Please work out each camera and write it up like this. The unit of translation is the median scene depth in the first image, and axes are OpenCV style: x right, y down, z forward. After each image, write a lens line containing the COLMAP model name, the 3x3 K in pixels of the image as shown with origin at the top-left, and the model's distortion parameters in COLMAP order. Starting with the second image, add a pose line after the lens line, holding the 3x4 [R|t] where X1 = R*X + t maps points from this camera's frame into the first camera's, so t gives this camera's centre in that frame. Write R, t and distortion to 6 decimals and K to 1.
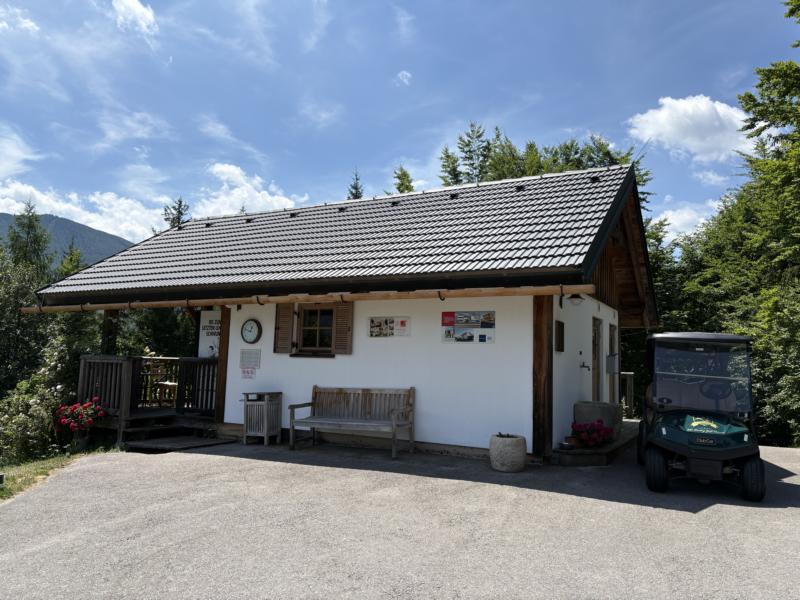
lens RADIAL K [[601.3, 0, 400.0], [0, 601.3, 300.4], [0, 0, 1]] dist [0.008911, 0.000781]
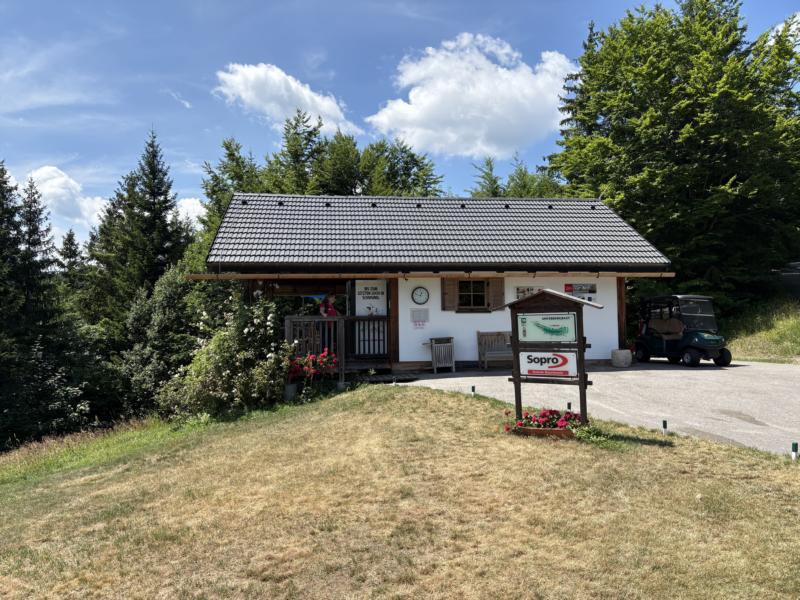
lens RADIAL K [[601.3, 0, 400.6], [0, 601.3, 300.1], [0, 0, 1]] dist [0.008911, 0.000781]
pose [[0.811003, -0.008807, 0.584976, -1.131204], [-0.028032, 0.998153, 0.053891, -0.013283], [-0.584370, -0.060103, 0.809258, -0.112430]]
